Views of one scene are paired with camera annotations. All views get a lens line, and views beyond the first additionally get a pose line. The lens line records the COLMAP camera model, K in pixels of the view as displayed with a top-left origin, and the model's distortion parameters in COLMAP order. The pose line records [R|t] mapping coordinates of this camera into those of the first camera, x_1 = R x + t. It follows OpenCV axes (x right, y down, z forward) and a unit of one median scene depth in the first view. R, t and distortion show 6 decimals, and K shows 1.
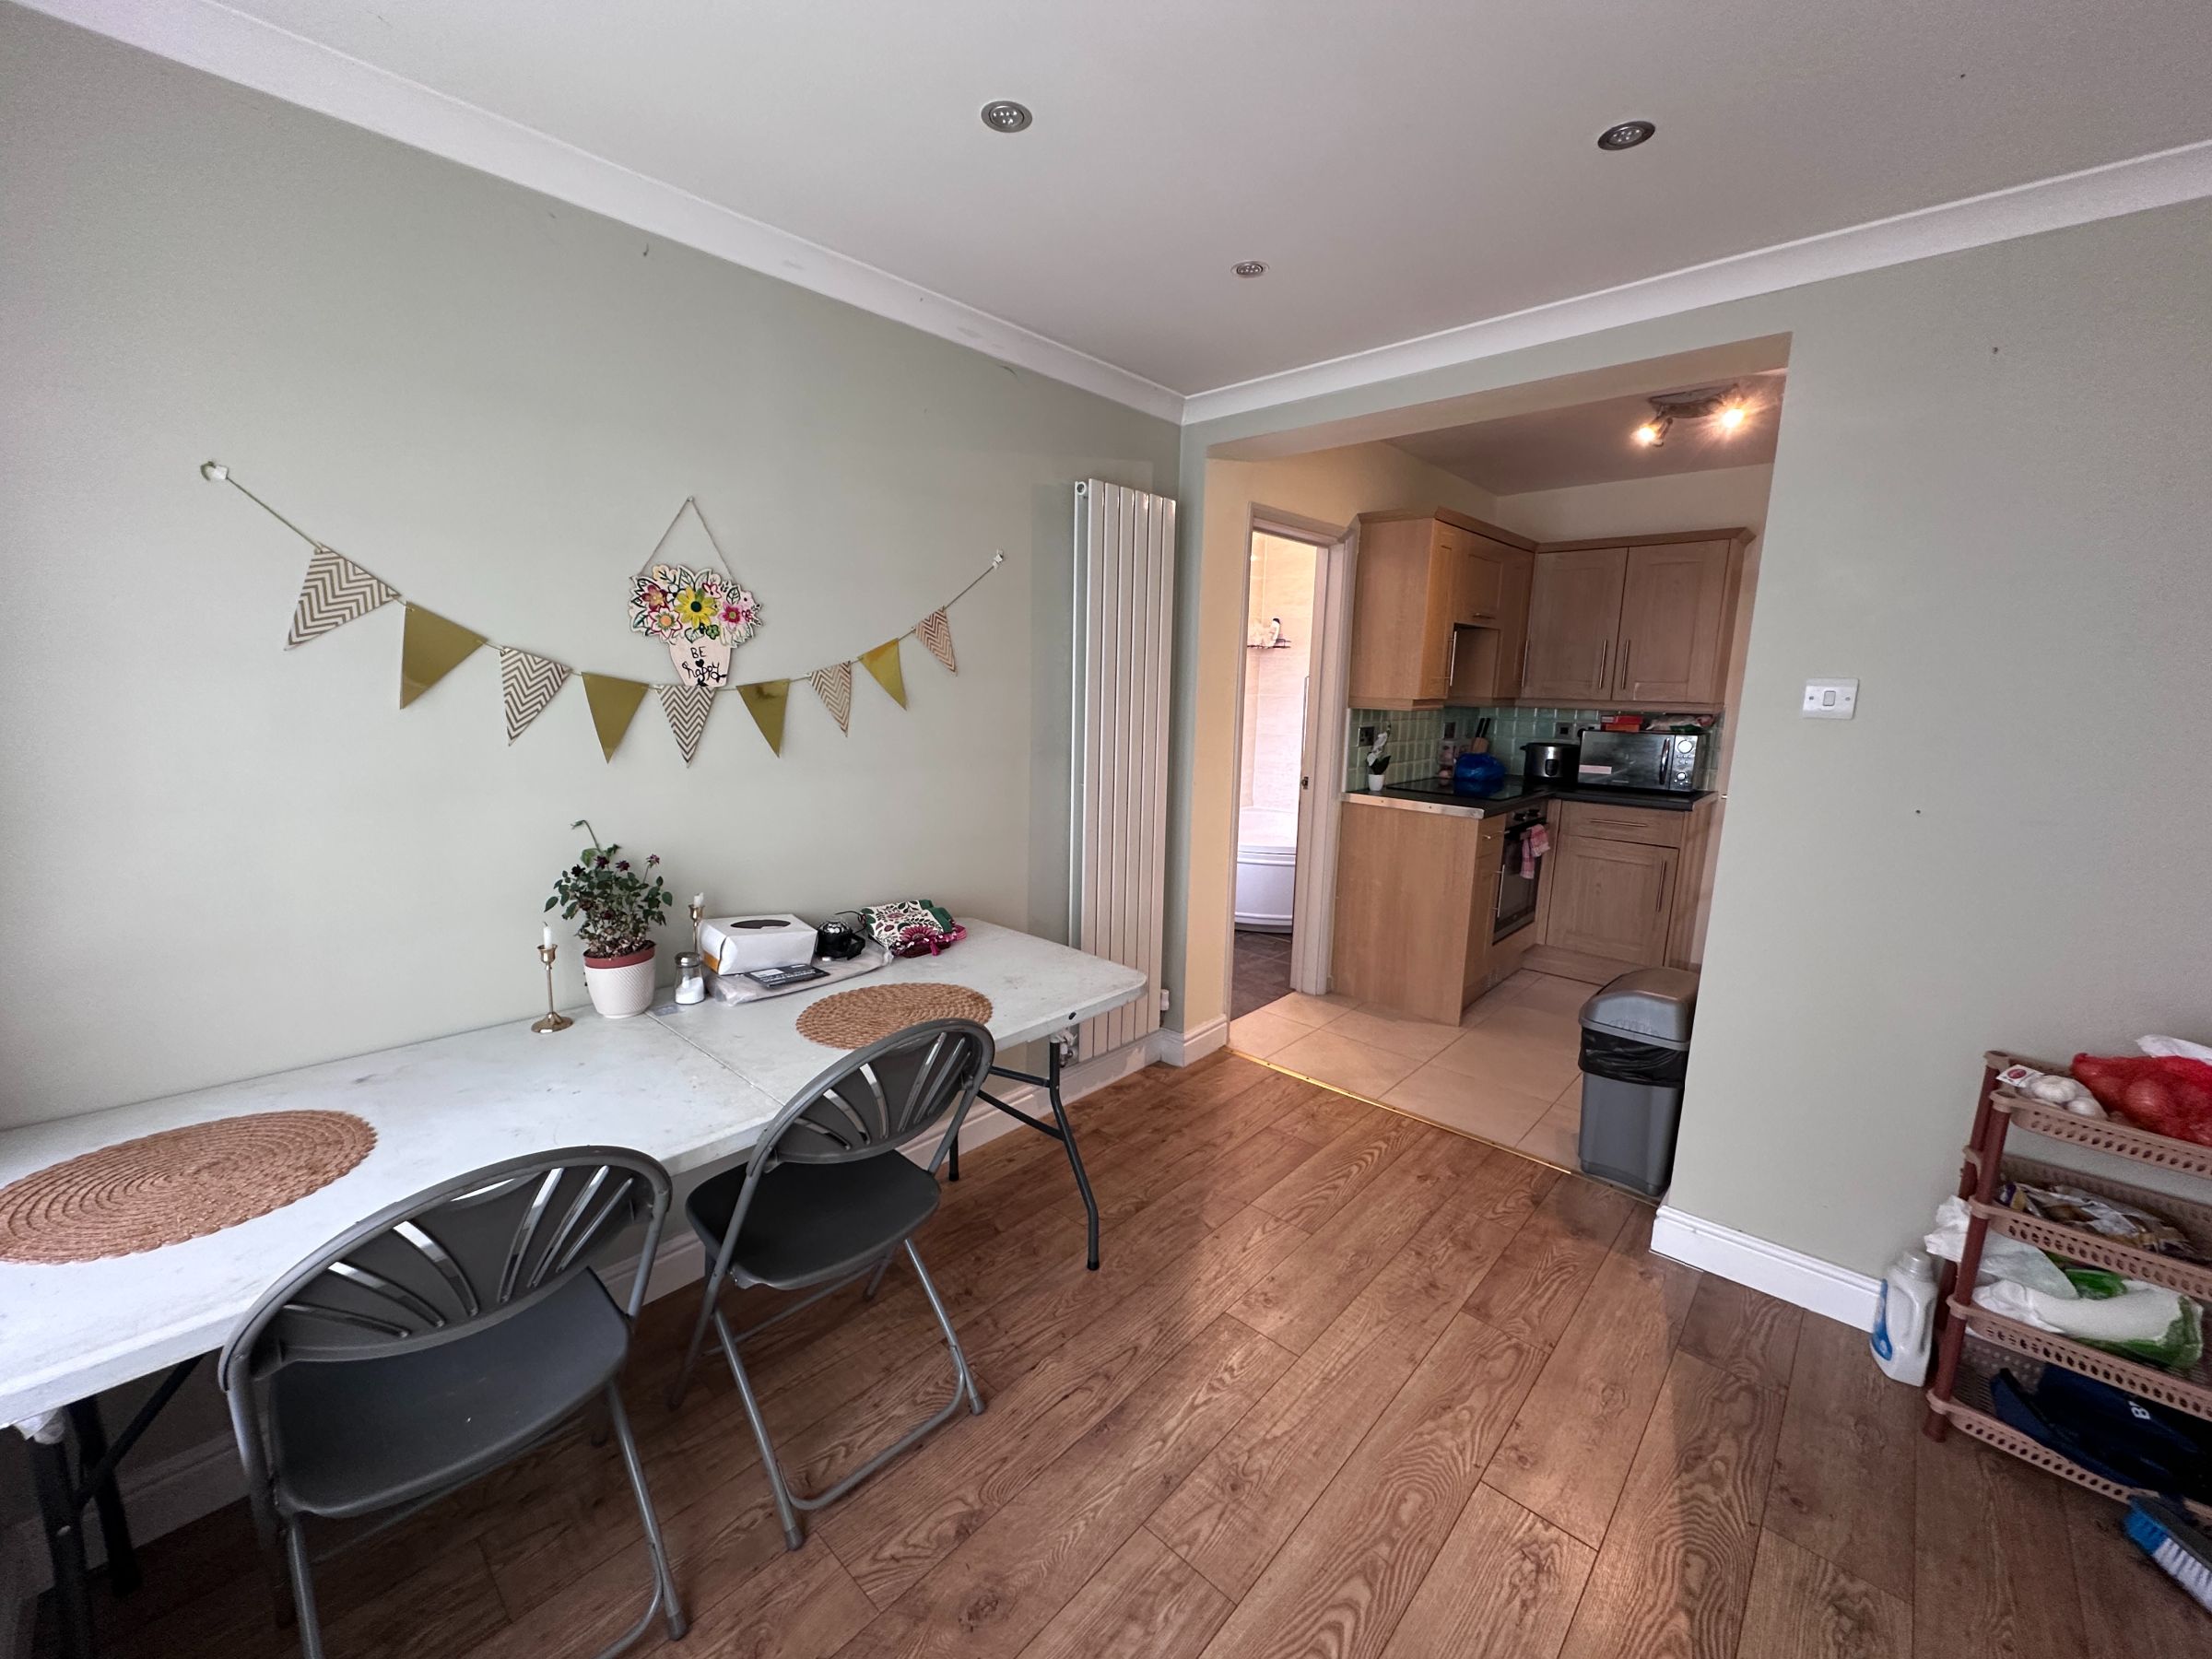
lens RADIAL K [[885.3, 0, 1110.9], [0, 885.3, 829.1], [0, 0, 1]] dist [-0.002130, 0.000007]
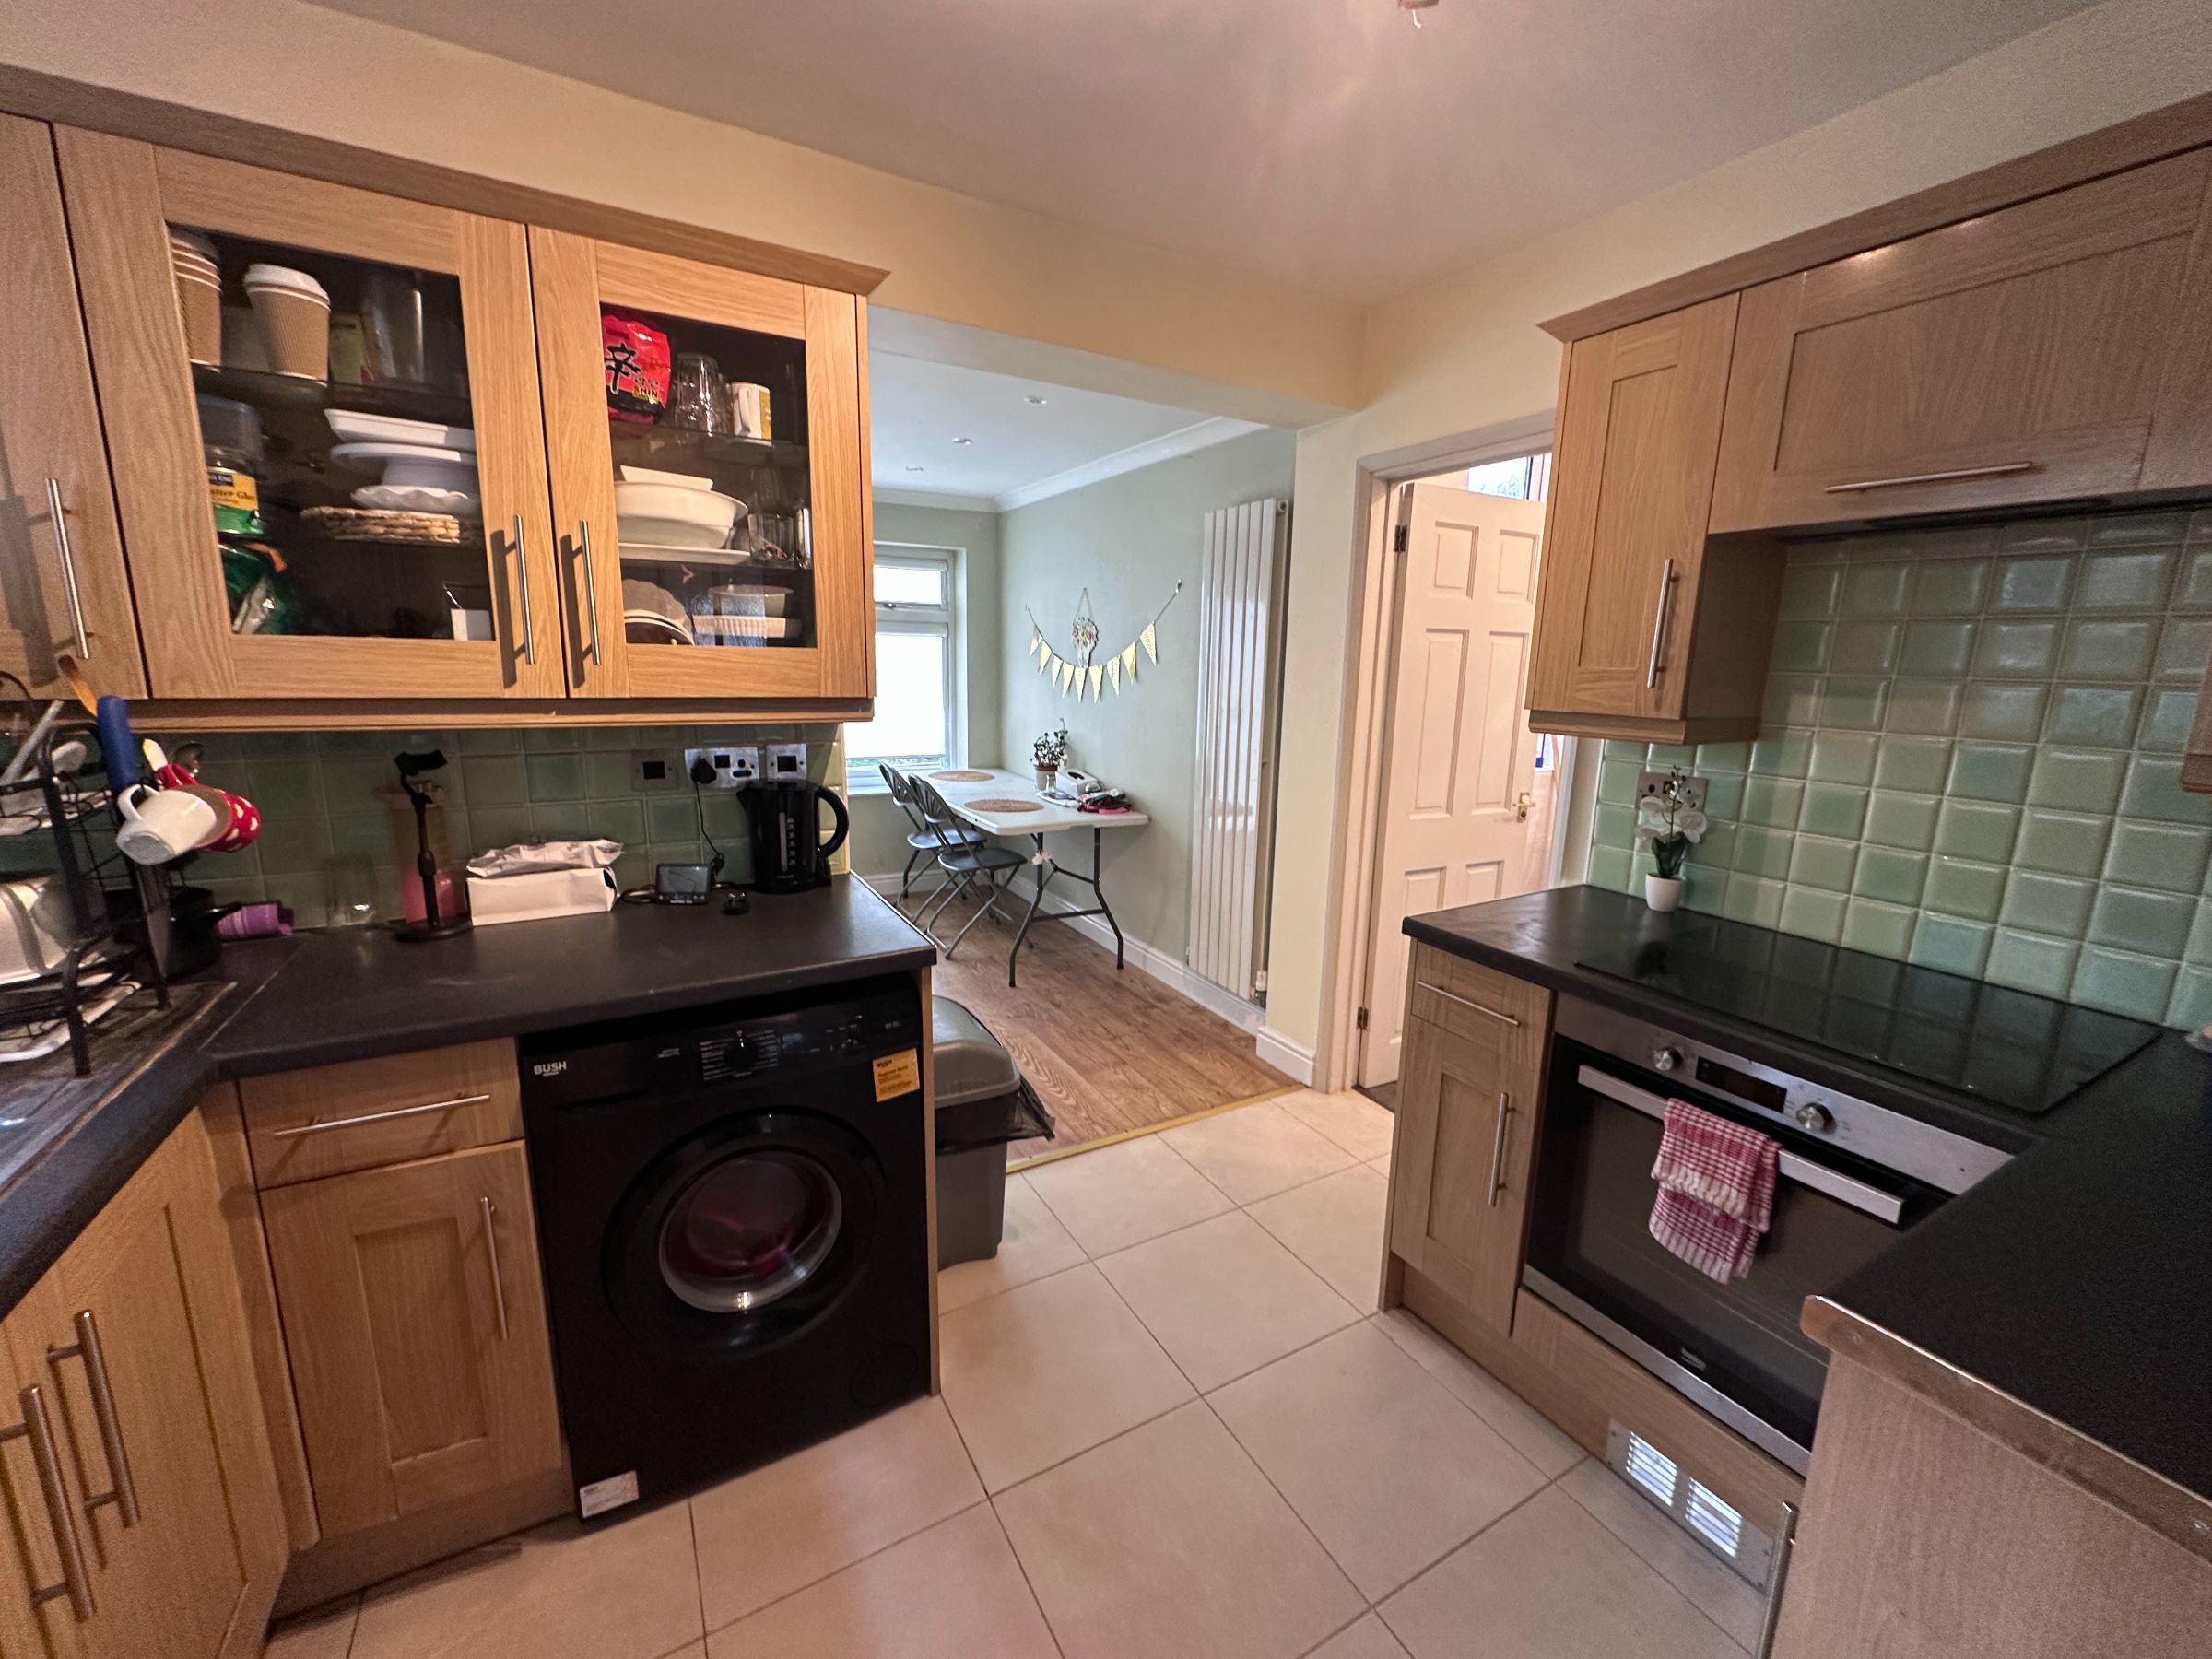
lens RADIAL K [[885.3, 0, 1110.9], [0, 885.3, 829.1], [0, 0, 1]] dist [-0.002130, 0.000007]
pose [[-0.310964, 0.151605, -0.938252, 1.975867], [-0.191260, 0.957018, 0.218026, -0.312825], [0.930978, 0.247249, -0.268602, 2.003041]]
